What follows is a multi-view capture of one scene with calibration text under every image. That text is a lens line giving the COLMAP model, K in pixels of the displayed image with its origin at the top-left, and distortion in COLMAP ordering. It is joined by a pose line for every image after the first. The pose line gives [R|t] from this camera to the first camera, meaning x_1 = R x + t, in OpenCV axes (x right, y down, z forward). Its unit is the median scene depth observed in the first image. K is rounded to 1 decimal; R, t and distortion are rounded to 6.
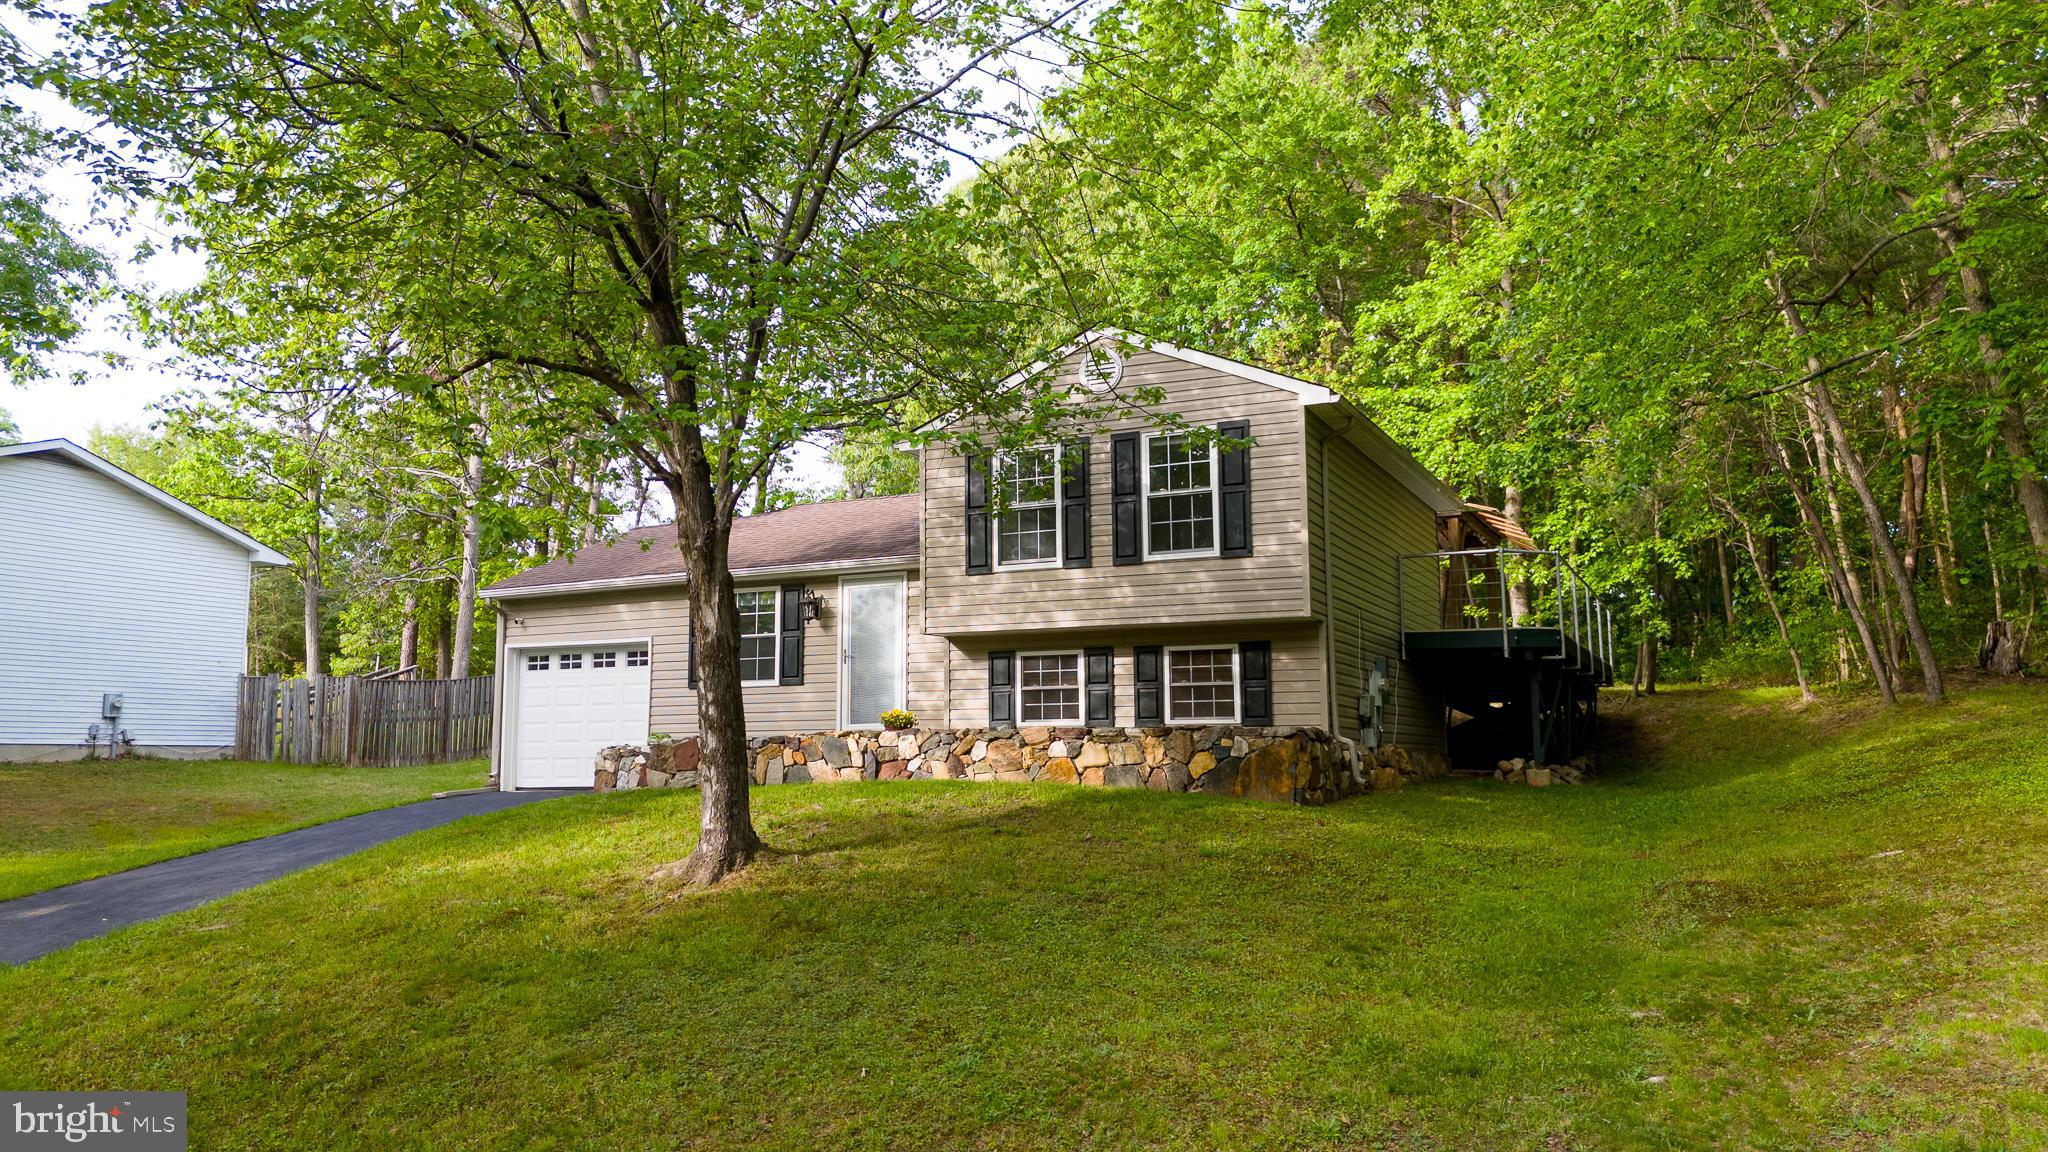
lens RADIAL K [[1462.9, 0, 1005.5], [0, 1462.9, 561.3], [0, 0, 1]] dist [0.031759, -0.003859]
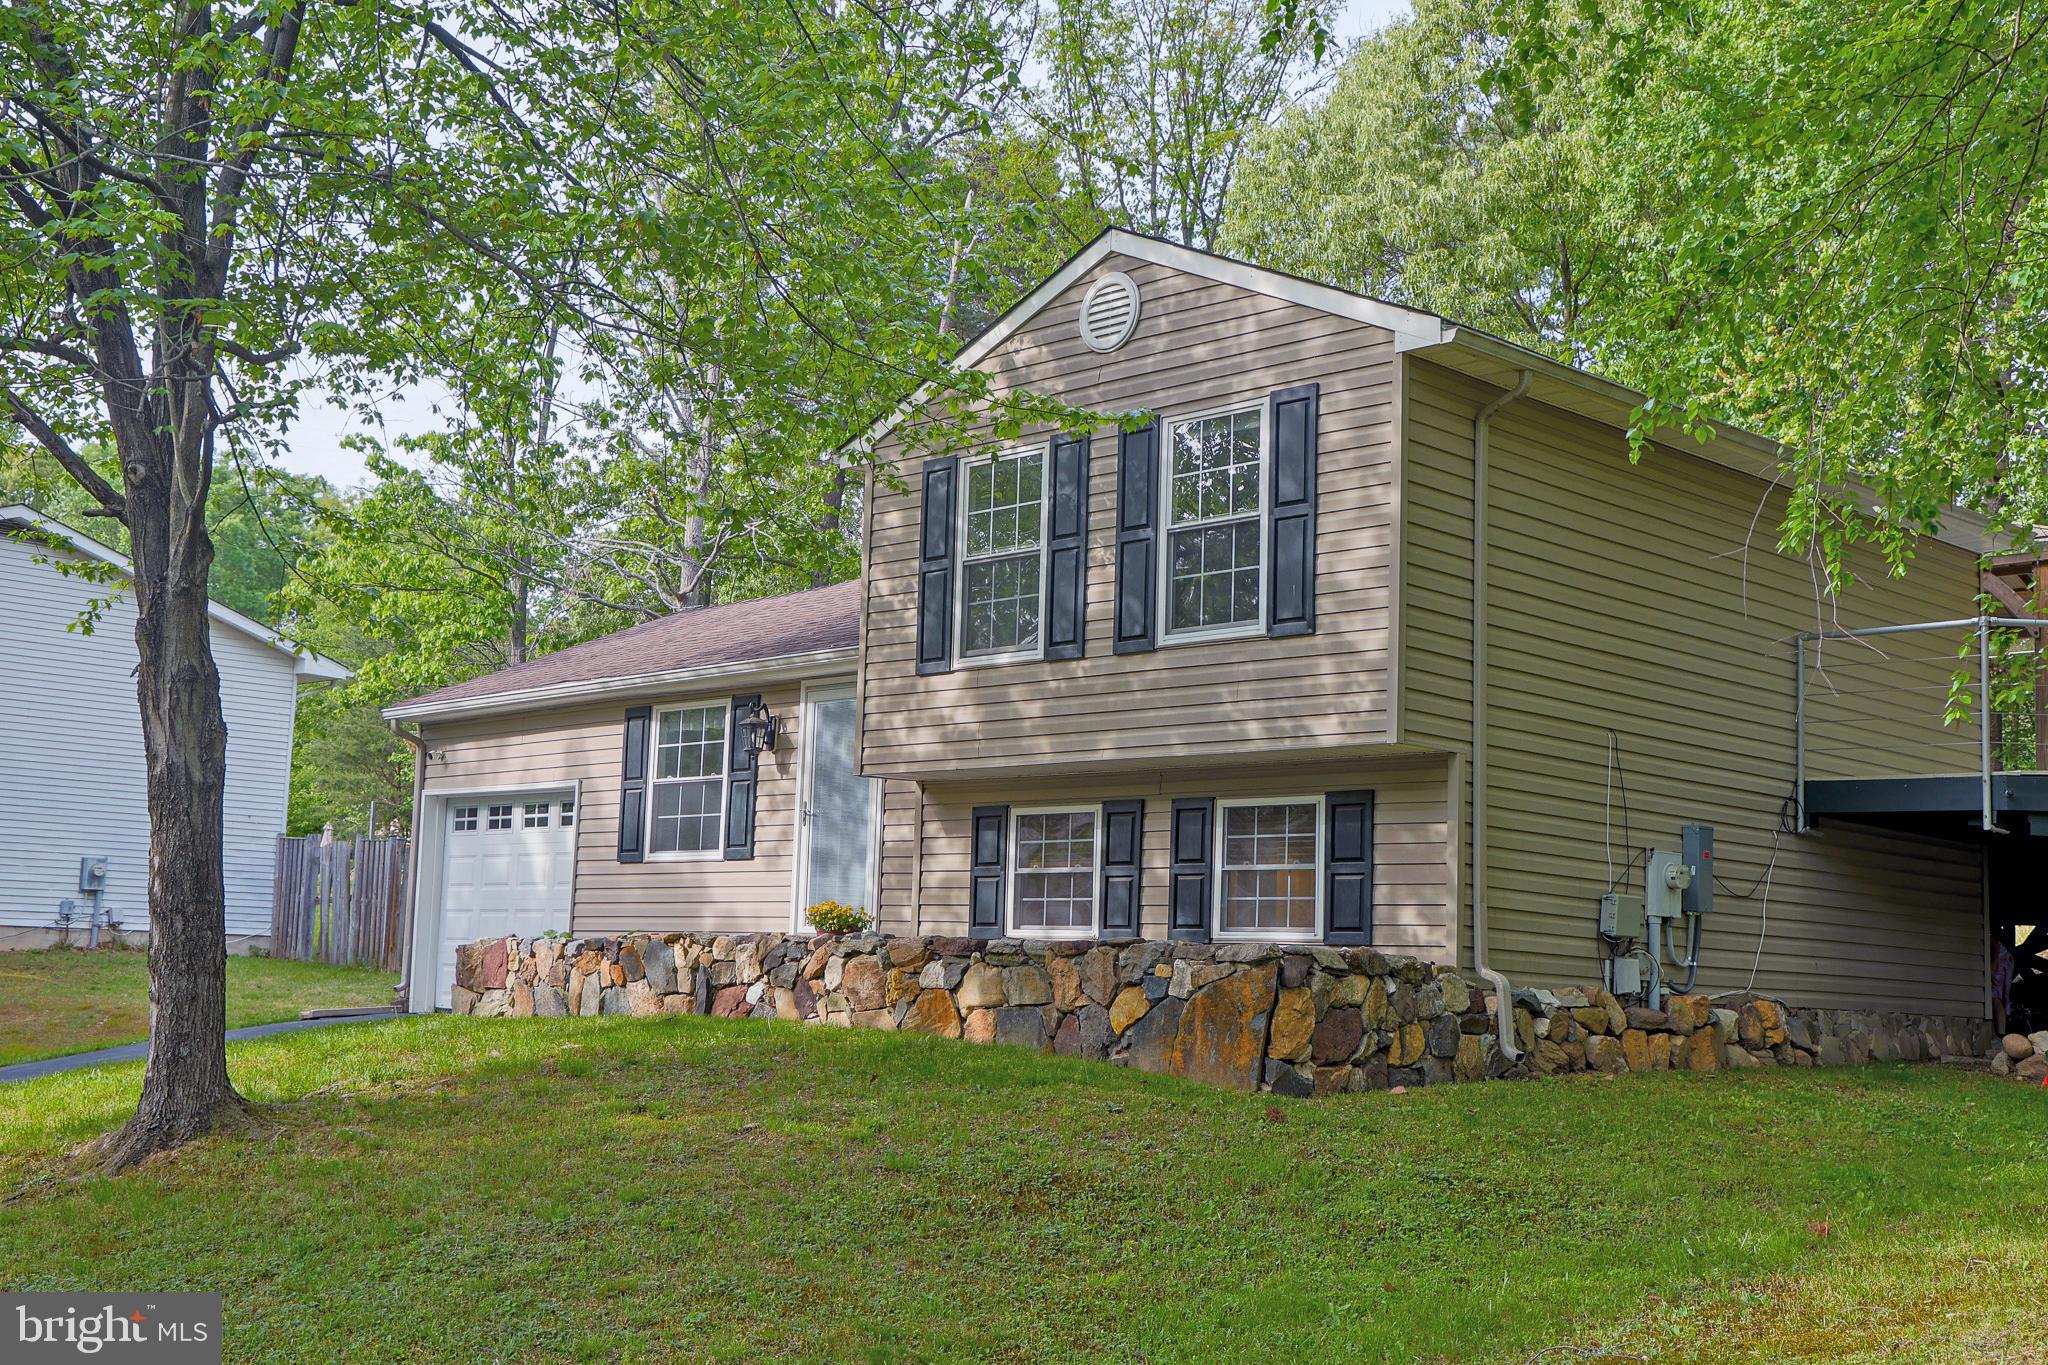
lens RADIAL K [[2312.4, 0, 1036.0], [0, 2312.4, 682.2], [0, 0, 1]] dist [0.032036, 0.000000]
pose [[0.942040, -0.006604, -0.335436, 0.341037], [0.006483, 0.999978, -0.001480, 0.014582], [0.335439, -0.000781, 0.942062, 0.147712]]
